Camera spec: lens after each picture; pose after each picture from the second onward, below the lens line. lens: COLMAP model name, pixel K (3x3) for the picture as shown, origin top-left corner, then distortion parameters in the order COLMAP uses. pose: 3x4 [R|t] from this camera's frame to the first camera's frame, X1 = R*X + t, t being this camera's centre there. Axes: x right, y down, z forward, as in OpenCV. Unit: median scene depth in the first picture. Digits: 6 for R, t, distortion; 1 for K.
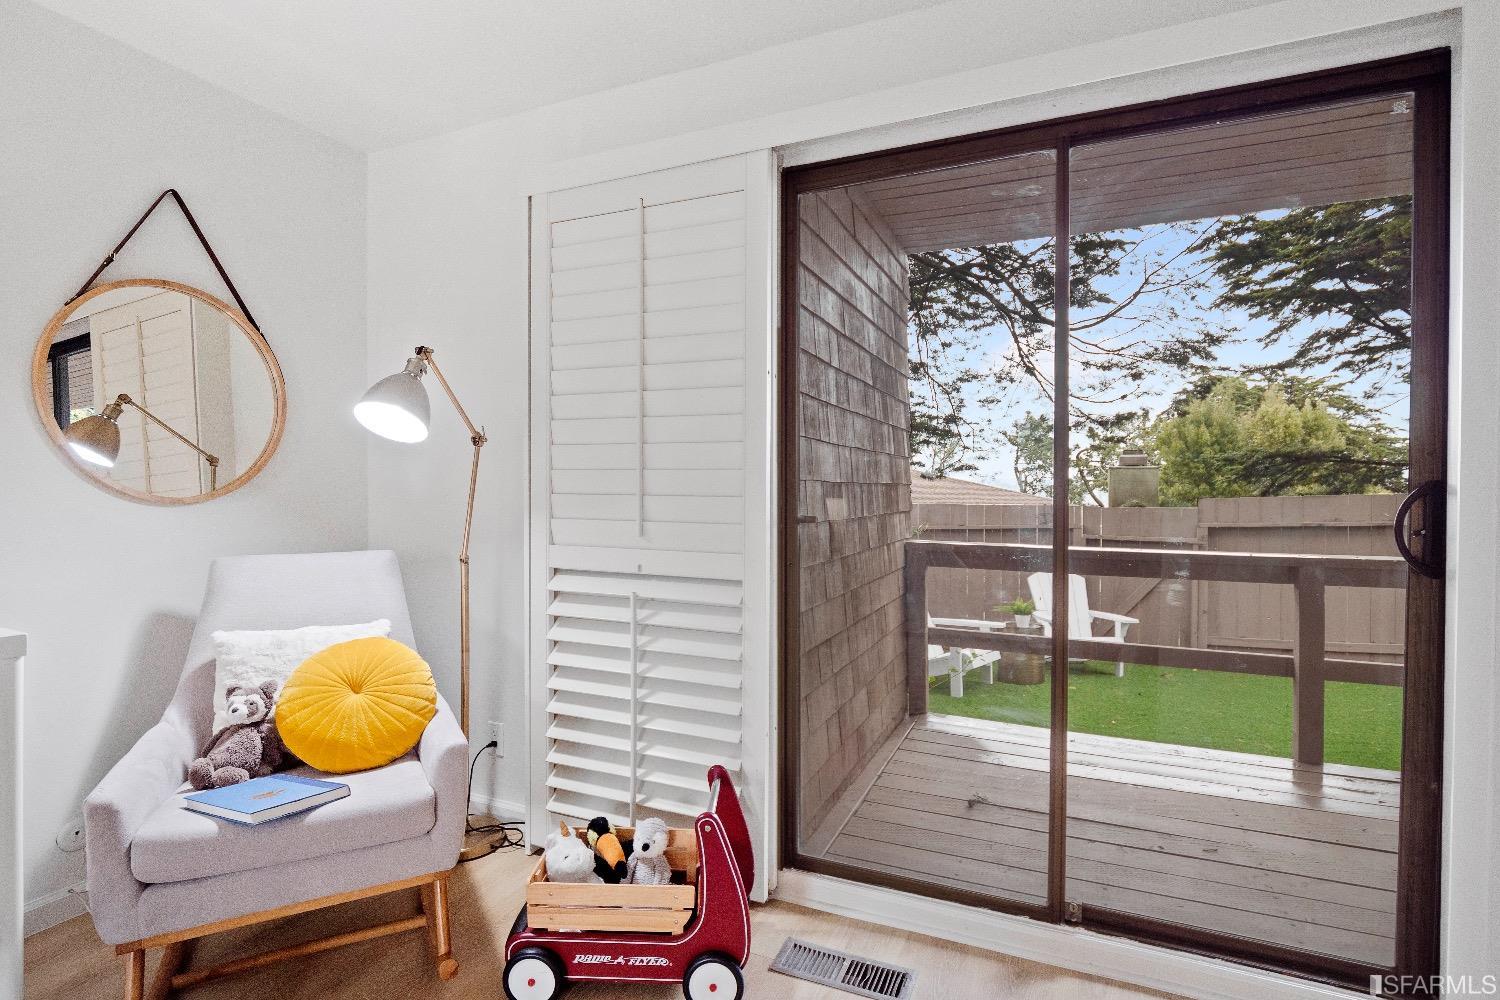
lens RADIAL K [[727.2, 0, 752.2], [0, 727.2, 482.8], [0, 0, 1]] dist [0.015153, -0.000105]
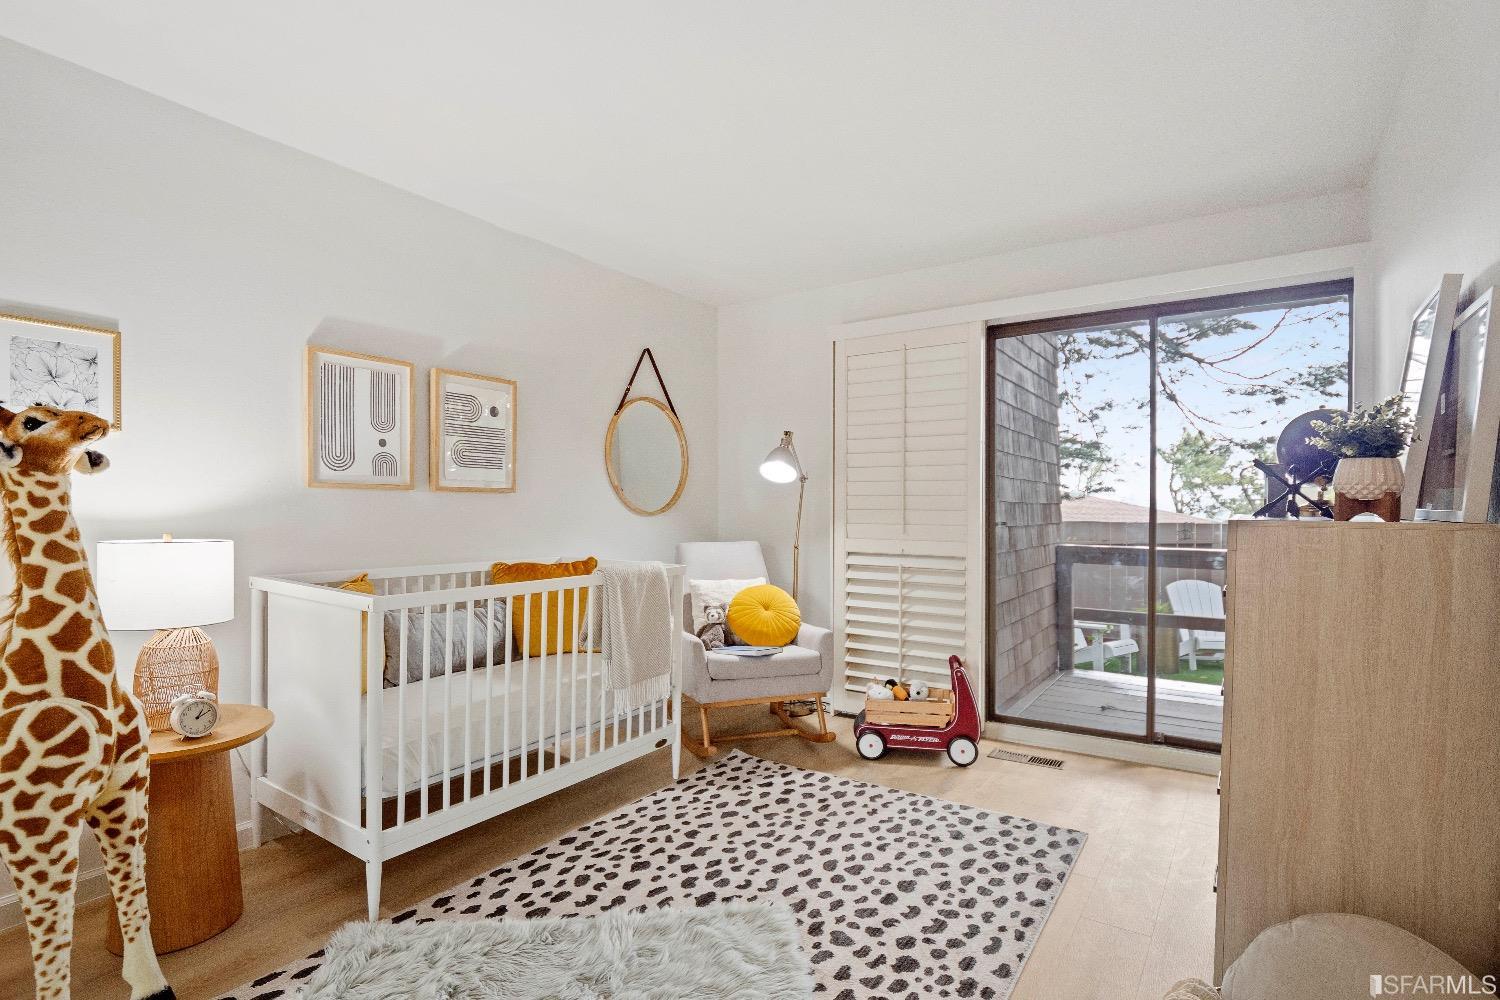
lens RADIAL K [[711.7, 0, 773.0], [0, 711.7, 508.9], [0, 0, 1]] dist [-0.001775, -0.000310]
pose [[0.986834, -0.003750, -0.161694, -0.161534], [0.004757, 0.999972, 0.005837, 0.003159], [0.161667, -0.006529, 0.986824, -0.663381]]
